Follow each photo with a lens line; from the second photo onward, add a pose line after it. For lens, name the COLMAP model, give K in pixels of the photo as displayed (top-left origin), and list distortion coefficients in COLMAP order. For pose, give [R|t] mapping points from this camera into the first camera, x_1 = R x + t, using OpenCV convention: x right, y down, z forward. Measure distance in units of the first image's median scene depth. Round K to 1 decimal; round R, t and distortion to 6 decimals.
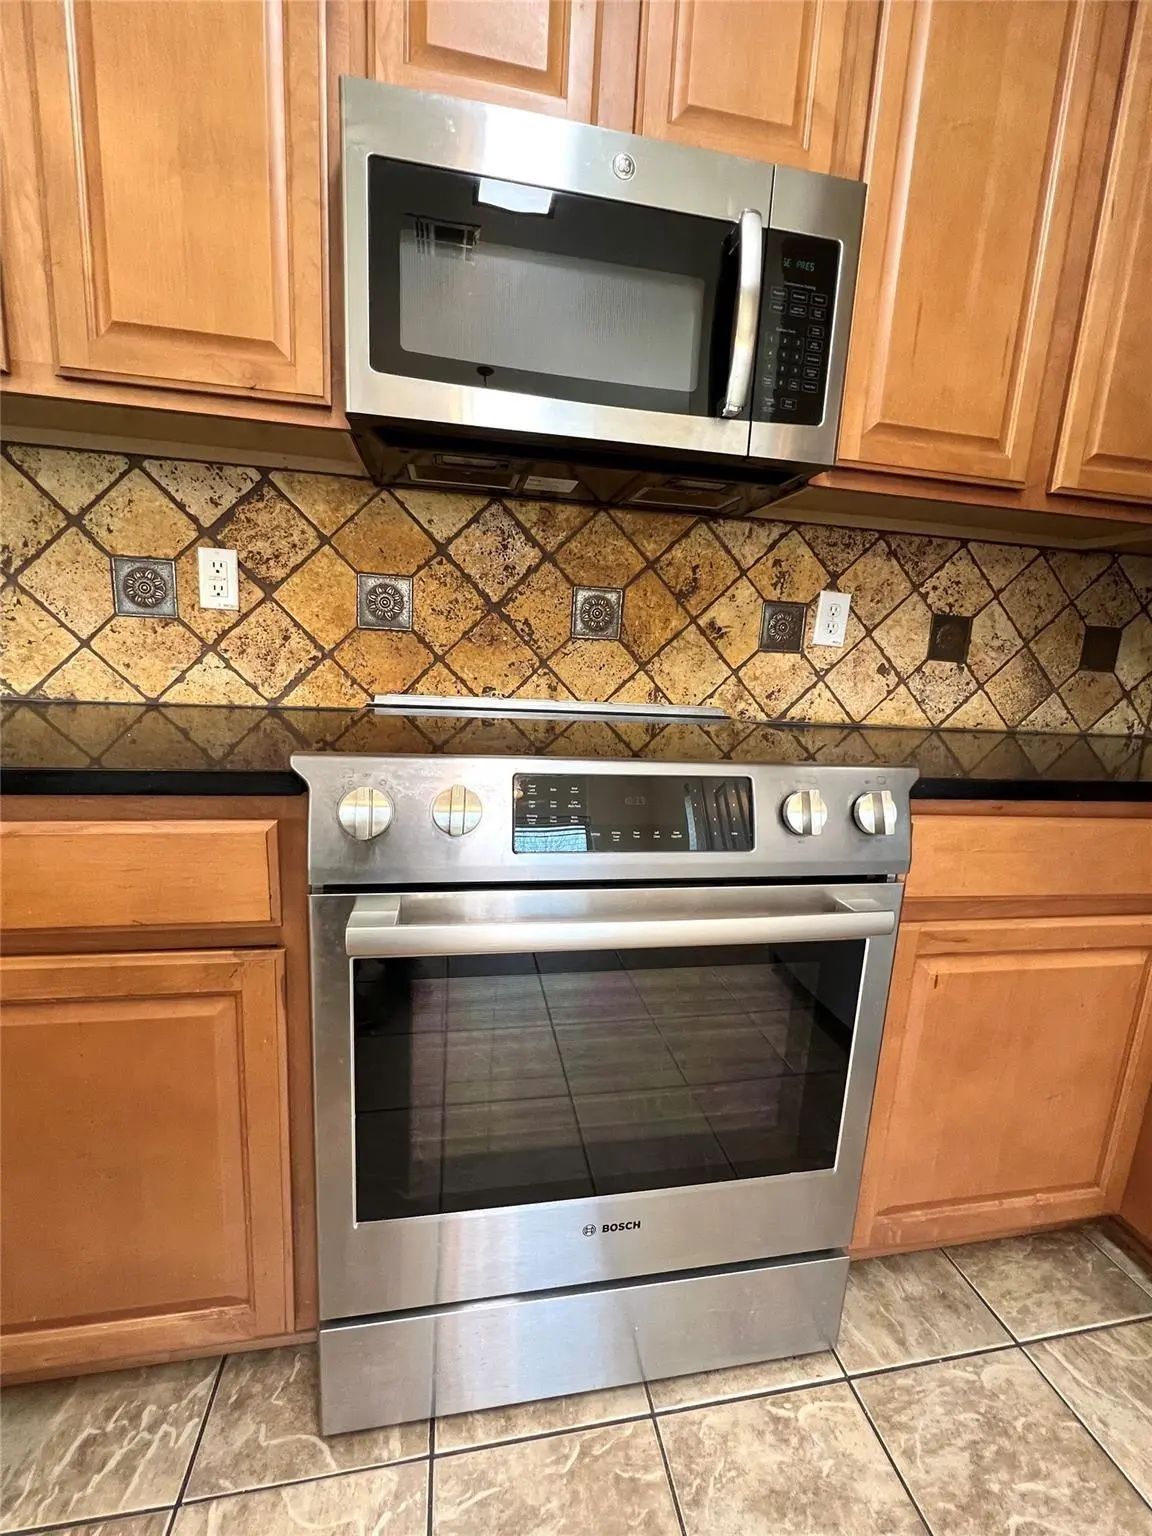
lens RADIAL K [[622.0, 0, 589.5], [0, 622.0, 769.4], [0, 0, 1]] dist [0.002066, 0.001231]
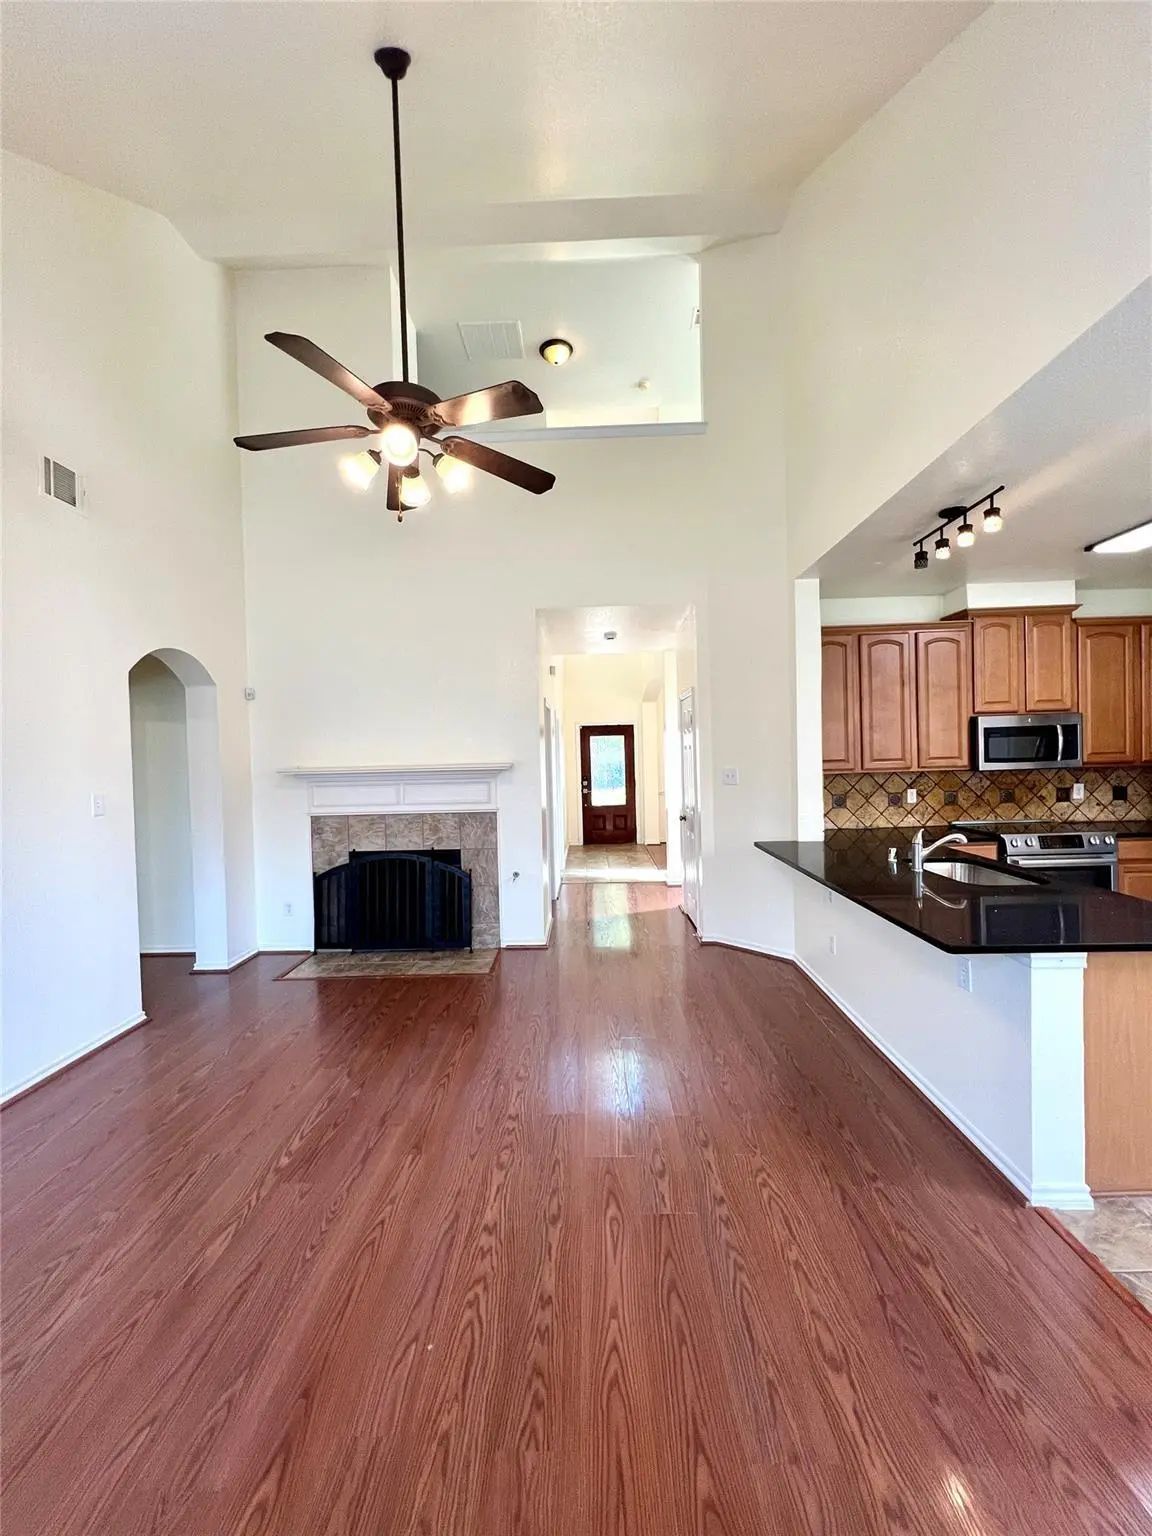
lens RADIAL K [[622.0, 0, 579.2], [0, 622.0, 771.3], [0, 0, 1]] dist [0.002066, 0.001231]
pose [[0.975635, -0.076201, -0.205743, -1.748518], [0.042242, 0.985444, -0.164667, 0.109375], [0.215296, 0.151963, 0.964653, -3.228996]]
